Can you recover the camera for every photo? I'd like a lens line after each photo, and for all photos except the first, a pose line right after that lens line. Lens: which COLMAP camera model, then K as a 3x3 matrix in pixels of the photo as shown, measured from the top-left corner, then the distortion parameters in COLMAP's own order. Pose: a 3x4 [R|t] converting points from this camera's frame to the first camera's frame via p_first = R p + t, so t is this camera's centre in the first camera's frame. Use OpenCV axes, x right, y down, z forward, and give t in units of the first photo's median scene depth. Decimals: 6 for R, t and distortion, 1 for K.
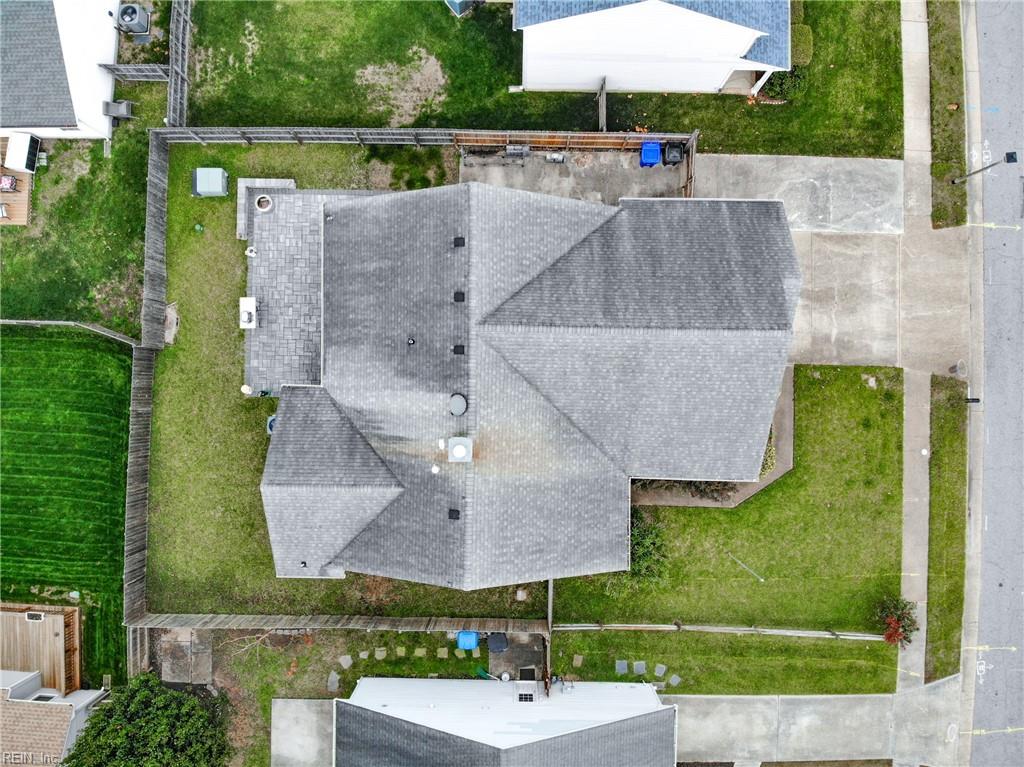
lens RADIAL K [[747.0, 0, 512.0], [0, 747.0, 383.5], [0, 0, 1]] dist [0.079203, -0.196370]
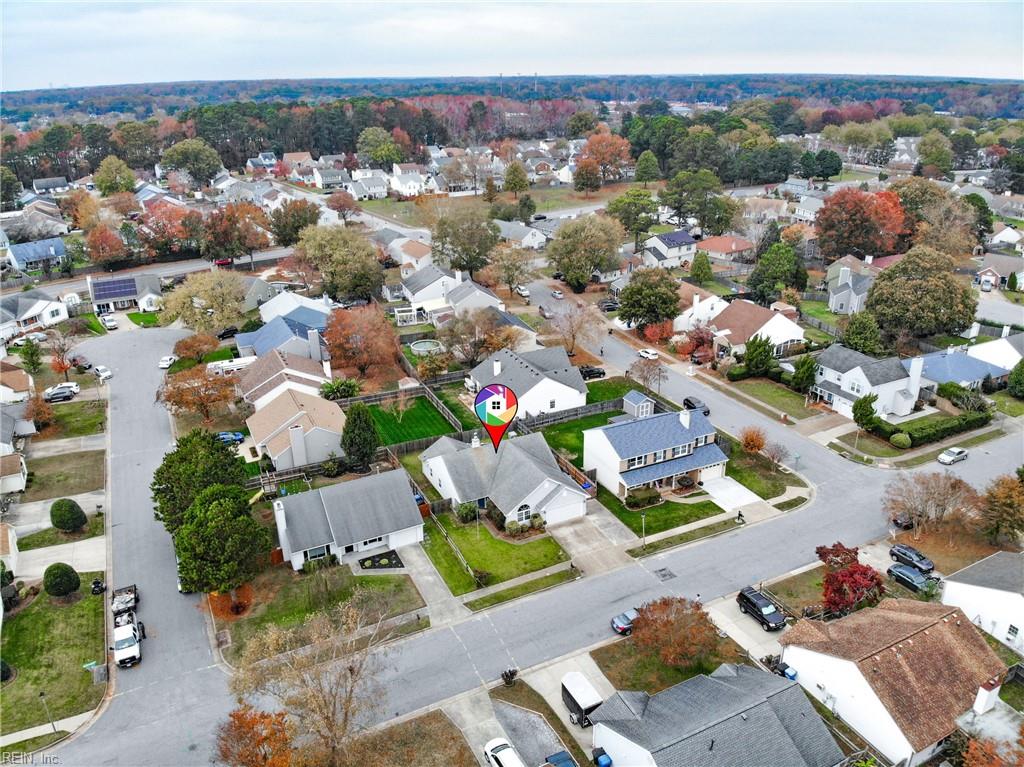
lens RADIAL K [[747.0, 0, 512.0], [0, 747.0, 383.5], [0, 0, 1]] dist [0.079203, -0.196370]
pose [[0.460281, 0.330607, -0.823918, 2.358741], [-0.887384, 0.198823, -0.415956, 1.119337], [0.026295, 0.922588, 0.384890, -0.554646]]
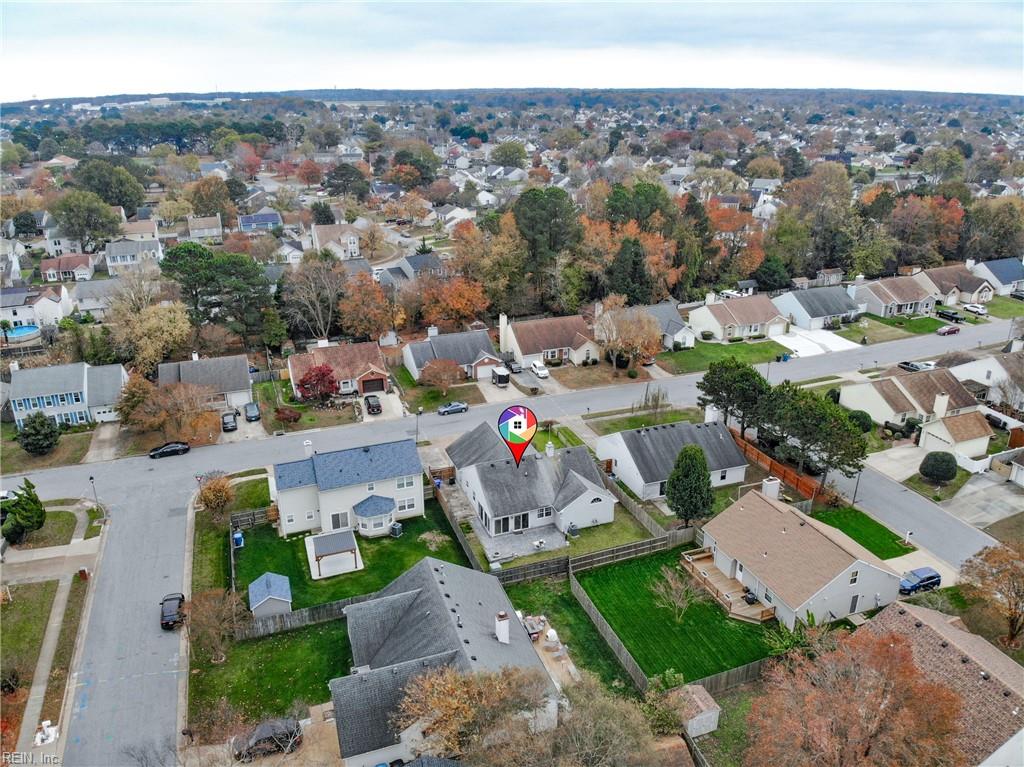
lens RADIAL K [[747.0, 0, 512.0], [0, 747.0, 383.5], [0, 0, 1]] dist [0.079203, -0.196370]
pose [[-0.367119, -0.341077, 0.865384, -2.309774], [0.930118, -0.124416, 0.345545, -0.981803], [-0.010190, 0.931766, 0.362917, -0.424826]]
